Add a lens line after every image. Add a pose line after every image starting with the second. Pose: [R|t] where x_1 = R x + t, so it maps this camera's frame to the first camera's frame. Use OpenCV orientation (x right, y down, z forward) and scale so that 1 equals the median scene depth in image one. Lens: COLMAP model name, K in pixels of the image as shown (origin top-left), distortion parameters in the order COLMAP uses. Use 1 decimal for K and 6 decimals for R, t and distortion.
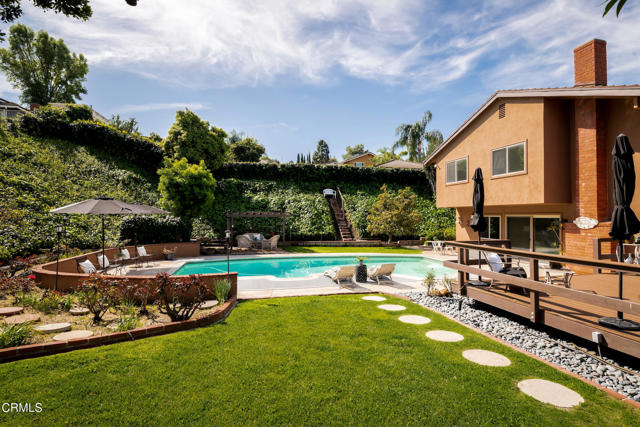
lens RADIAL K [[326.6, 0, 316.4], [0, 326.6, 211.1], [0, 0, 1]] dist [0.000091, -0.005631]
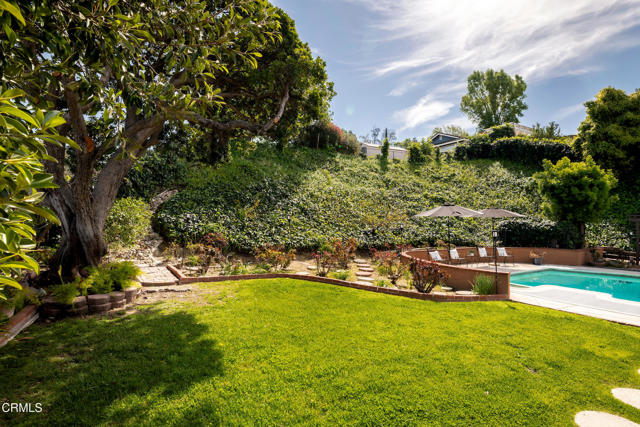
lens RADIAL K [[326.6, 0, 321.7], [0, 326.6, 215.6], [0, 0, 1]] dist [0.000091, -0.005631]
pose [[0.315536, -0.019169, -0.948720, 0.227473], [0.007197, 0.999816, -0.017808, 0.011860], [0.948886, -0.001208, 0.315616, 0.058964]]
